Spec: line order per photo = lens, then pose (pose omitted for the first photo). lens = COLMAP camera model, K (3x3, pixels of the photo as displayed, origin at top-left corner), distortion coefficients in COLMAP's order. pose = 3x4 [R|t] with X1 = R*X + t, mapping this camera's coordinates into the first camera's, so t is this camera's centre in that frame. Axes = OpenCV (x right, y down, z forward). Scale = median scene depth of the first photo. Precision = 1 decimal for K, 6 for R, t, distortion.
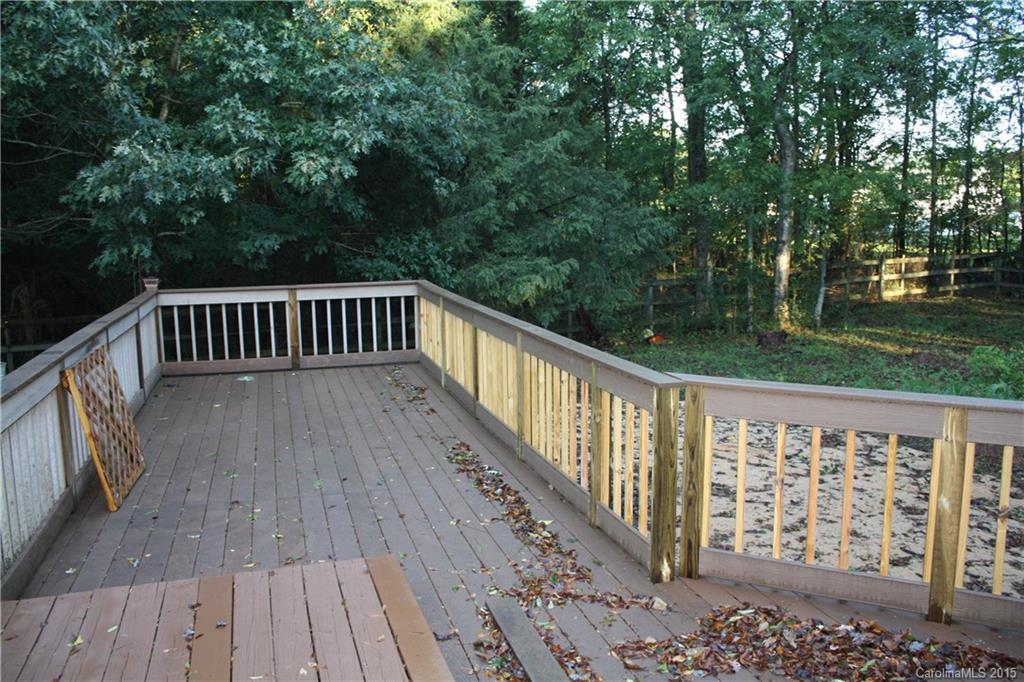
lens RADIAL K [[848.9, 0, 514.3], [0, 848.9, 335.7], [0, 0, 1]] dist [-0.151565, 0.117811]
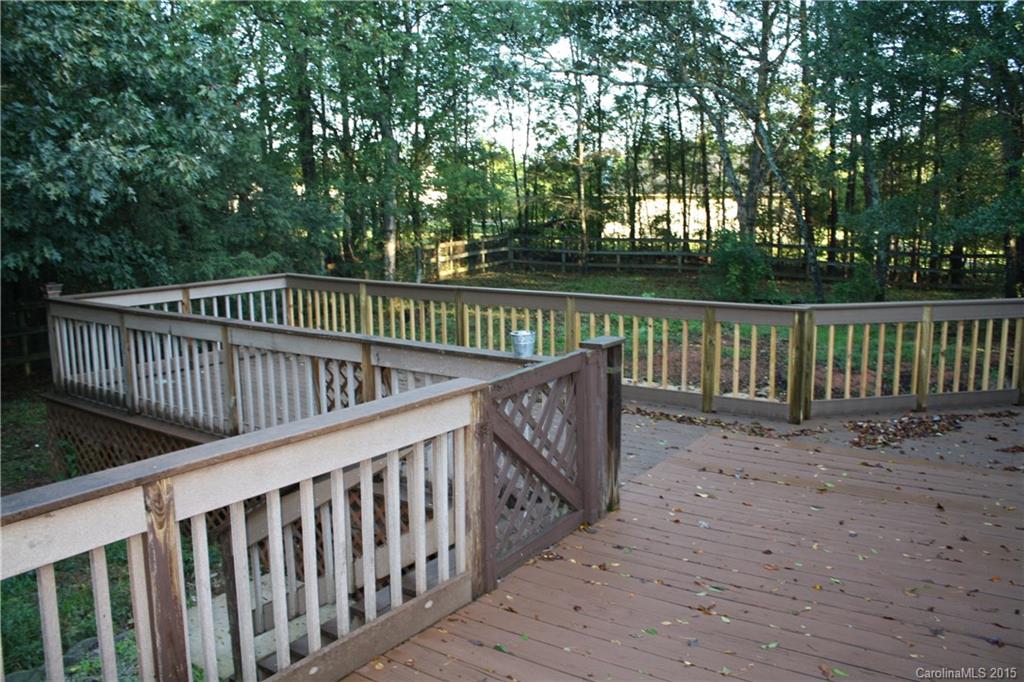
lens RADIAL K [[848.9, 0, 507.3], [0, 848.9, 338.1], [0, 0, 1]] dist [-0.151565, 0.117811]
pose [[0.792734, -0.095020, 0.602116, -0.204816], [0.087730, 0.995277, 0.041561, -0.001543], [-0.603221, 0.019877, 0.797326, -0.003886]]
